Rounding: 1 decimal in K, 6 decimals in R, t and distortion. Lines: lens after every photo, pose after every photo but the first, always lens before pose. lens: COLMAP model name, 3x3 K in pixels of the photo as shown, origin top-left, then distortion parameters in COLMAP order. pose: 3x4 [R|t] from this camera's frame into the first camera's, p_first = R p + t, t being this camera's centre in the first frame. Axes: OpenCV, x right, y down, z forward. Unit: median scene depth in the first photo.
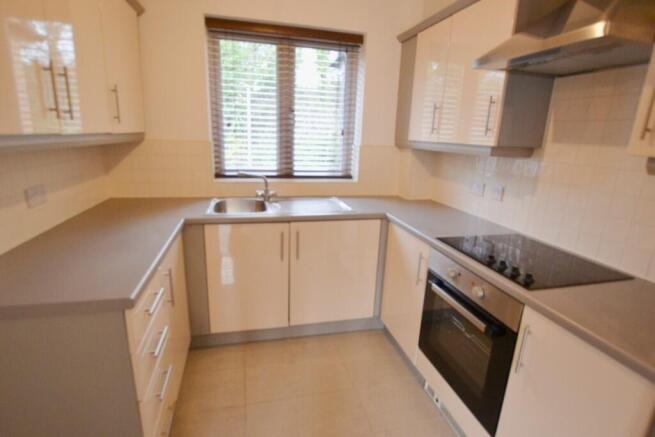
lens RADIAL K [[322.2, 0, 324.5], [0, 322.2, 218.6], [0, 0, 1]] dist [-0.003808, 0.000085]
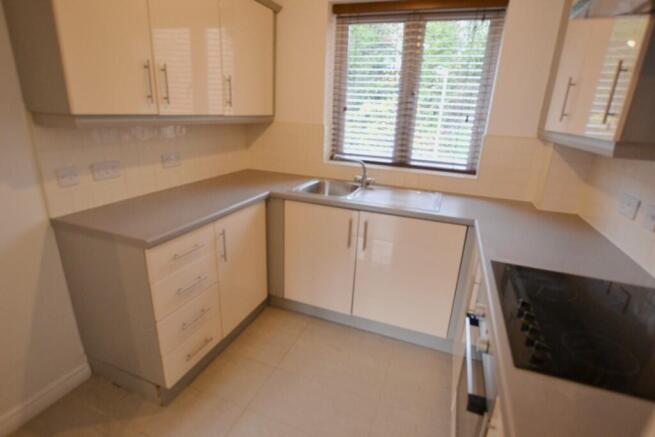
lens RADIAL K [[327.6, 0, 332.8], [0, 327.6, 217.6], [0, 0, 1]] dist [-0.004837, 0.000310]
pose [[0.830114, 0.172879, -0.530117, 0.300609], [-0.156956, 0.984727, 0.075356, -0.025236], [0.535047, 0.020651, 0.844570, 0.112087]]
